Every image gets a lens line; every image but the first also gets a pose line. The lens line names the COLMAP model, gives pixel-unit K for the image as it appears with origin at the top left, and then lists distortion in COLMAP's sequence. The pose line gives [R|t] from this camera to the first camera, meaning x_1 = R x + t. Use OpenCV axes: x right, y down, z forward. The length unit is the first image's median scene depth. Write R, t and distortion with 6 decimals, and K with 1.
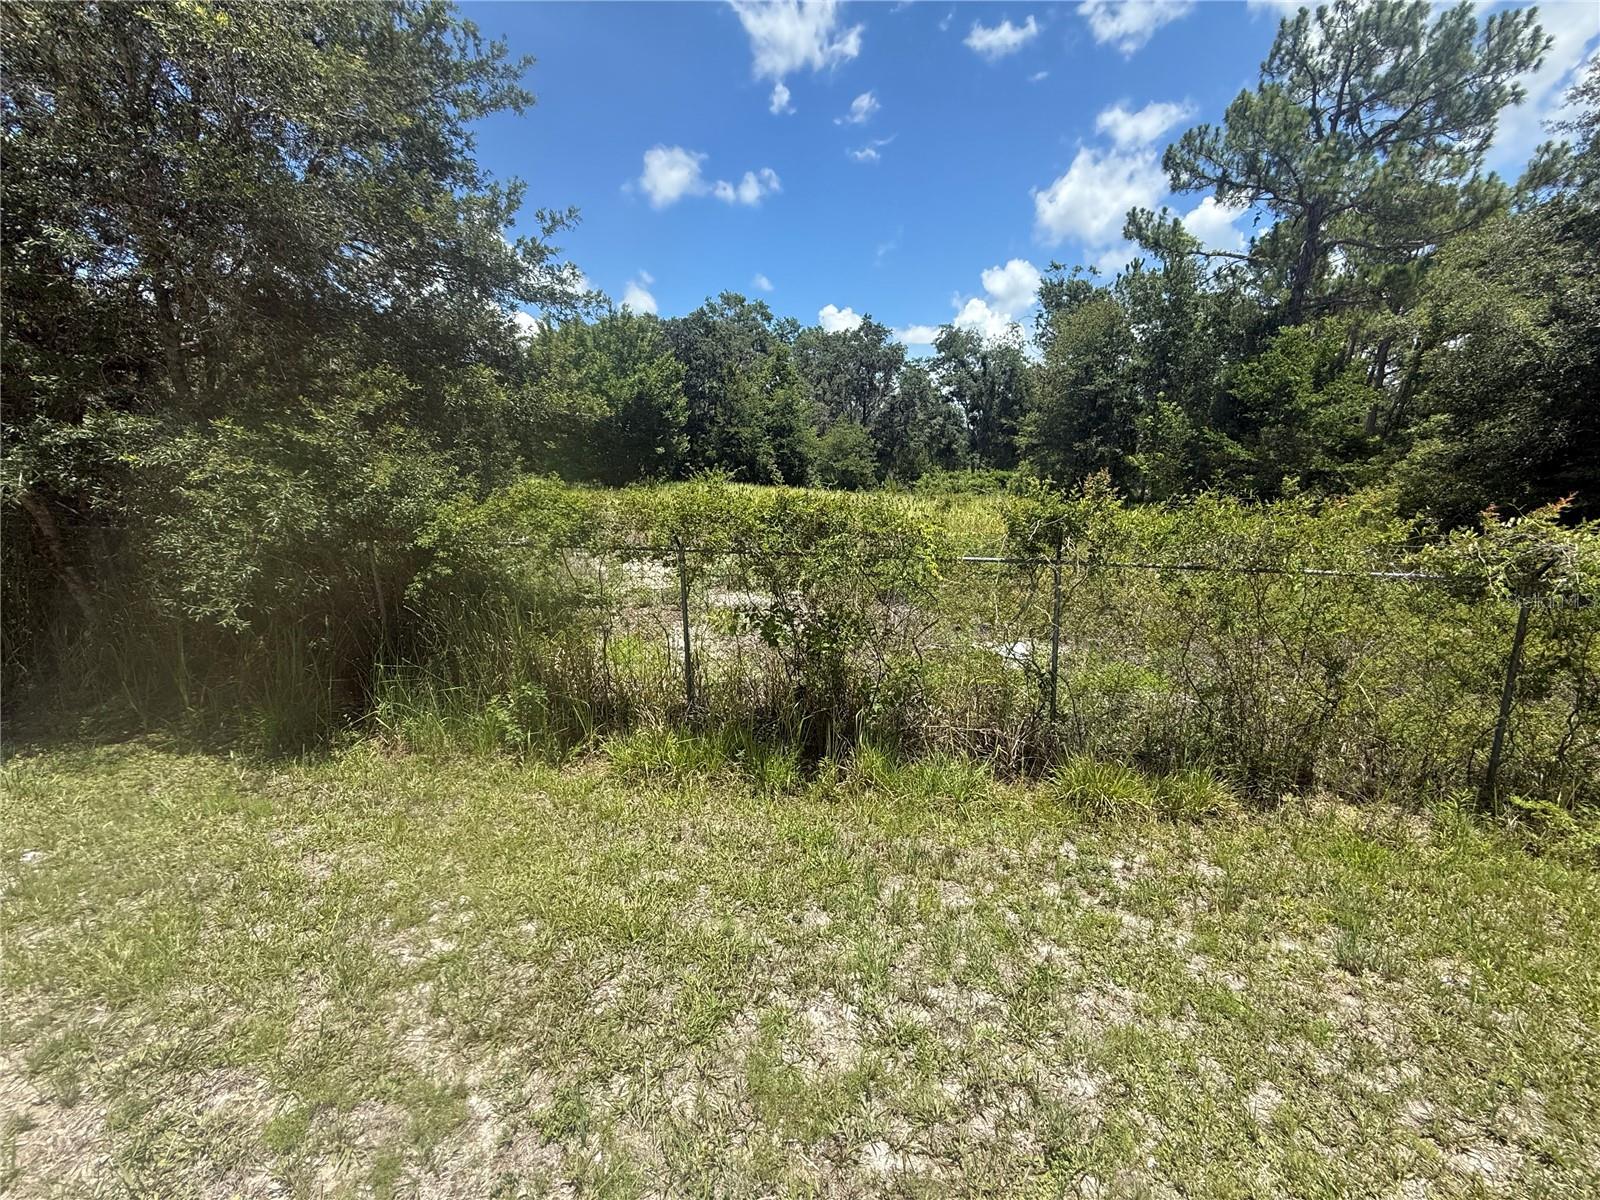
lens RADIAL K [[636.8, 0, 793.0], [0, 636.8, 602.7], [0, 0, 1]] dist [0.005510, -0.000258]
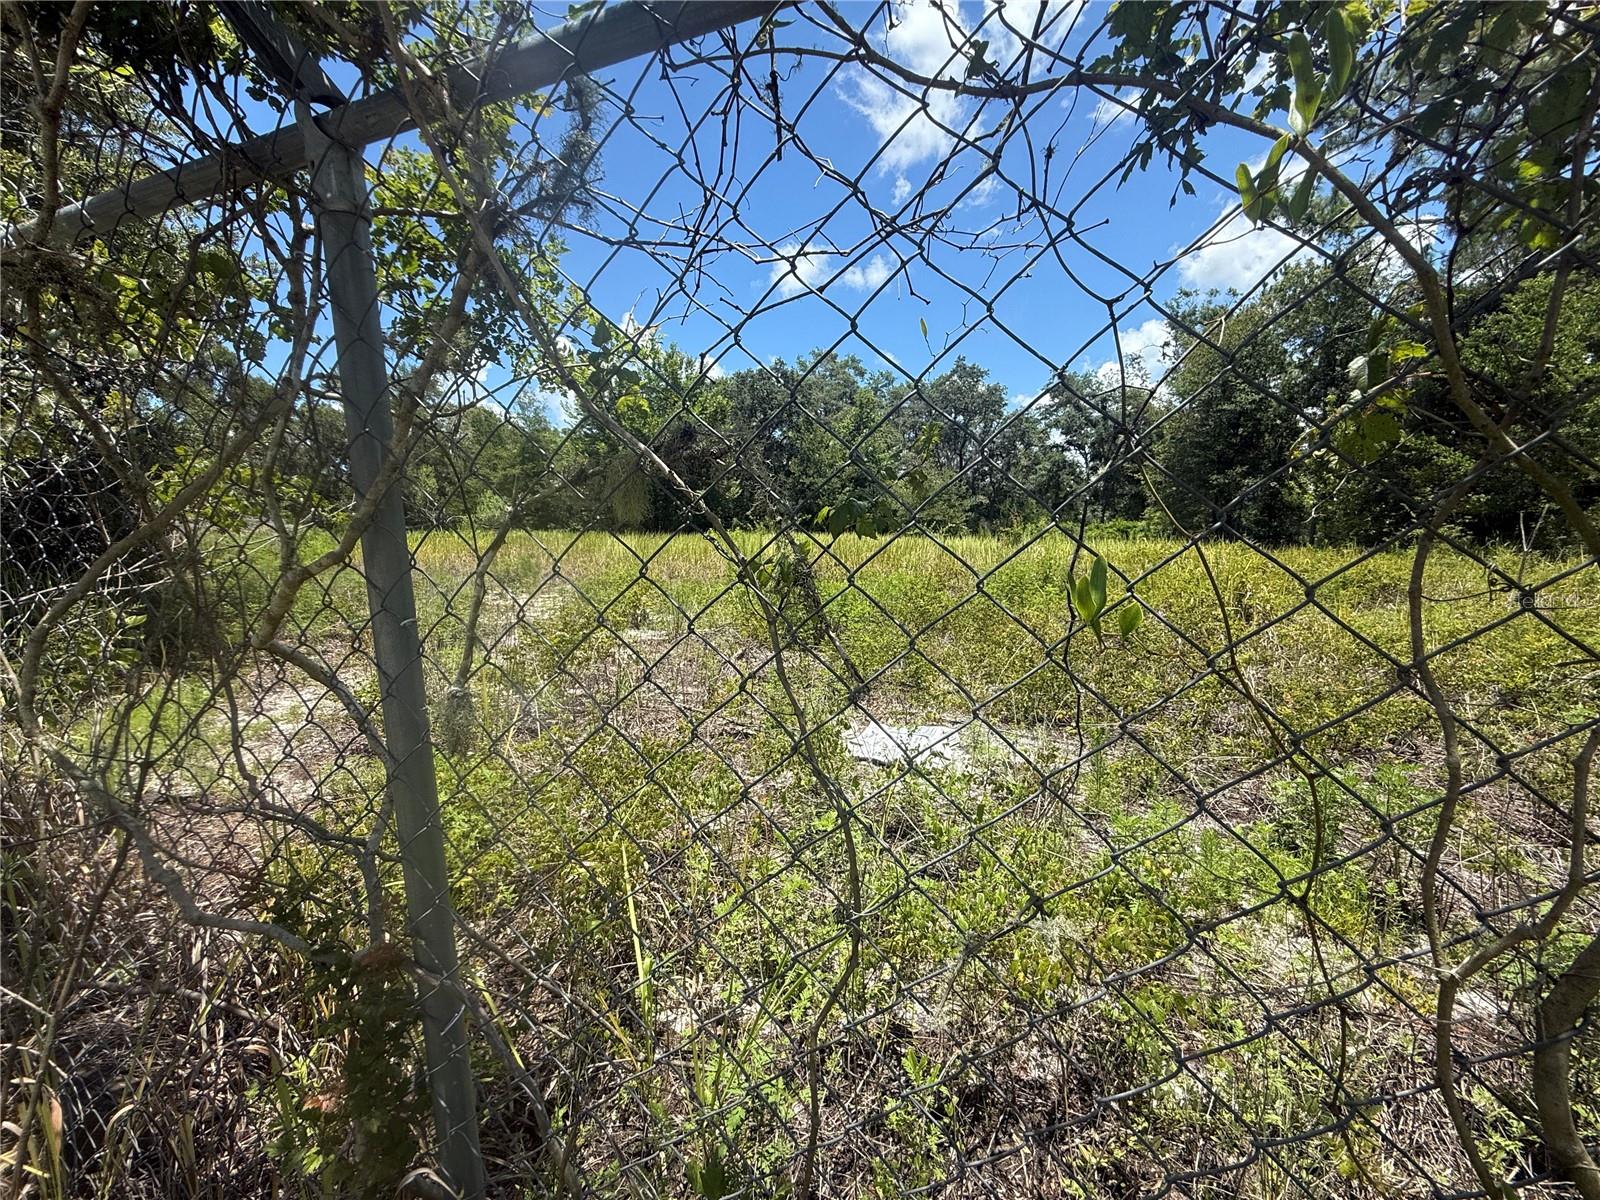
lens RADIAL K [[636.8, 0, 793.0], [0, 636.8, 602.7], [0, 0, 1]] dist [0.005510, -0.000258]
pose [[0.981246, 0.003155, -0.192733, 0.053898], [-0.024160, 0.993994, -0.106730, 0.005251], [0.191239, 0.109385, 0.975429, 0.087910]]
